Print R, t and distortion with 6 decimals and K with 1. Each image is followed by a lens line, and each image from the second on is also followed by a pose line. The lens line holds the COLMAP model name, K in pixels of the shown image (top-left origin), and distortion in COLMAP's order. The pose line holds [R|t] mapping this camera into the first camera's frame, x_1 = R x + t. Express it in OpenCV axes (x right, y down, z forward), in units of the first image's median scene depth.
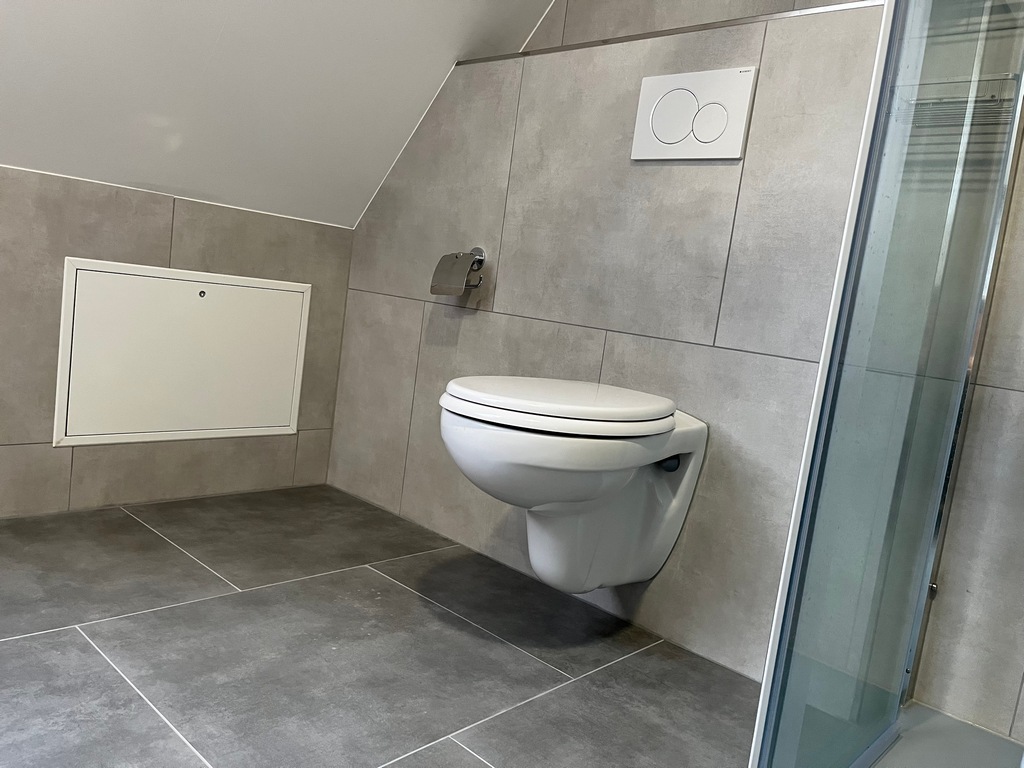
lens RADIAL K [[780.4, 0, 512.0], [0, 780.4, 384.0], [0, 0, 1]] dist [0.091463, -0.134782]
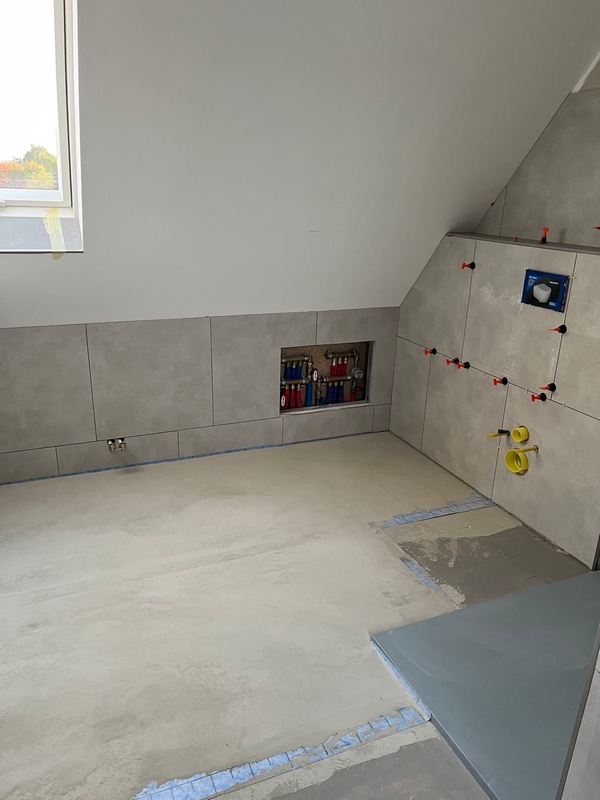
lens RADIAL K [[599.9, 0, 300.0], [0, 599.9, 400.0], [0, 0, 1]] dist [0.084391, -0.130448]
pose [[0.906032, 0.039772, -0.421335, 0.313622], [0.037046, 0.984299, 0.172578, -0.339435], [0.421584, -0.171970, 0.890333, -0.712033]]
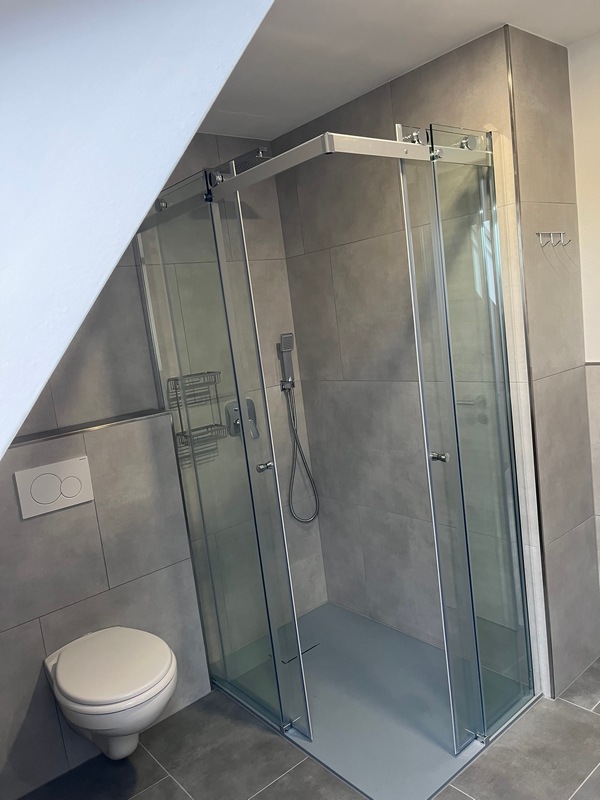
lens RADIAL K [[609.7, 0, 300.0], [0, 609.7, 400.0], [0, 0, 1]] dist [0.091463, -0.134782]
pose [[0.112636, -0.275986, 0.954539, -0.950932], [0.253193, 0.936913, 0.241013, -0.689302], [-0.960836, 0.214536, 0.175408, 0.171541]]
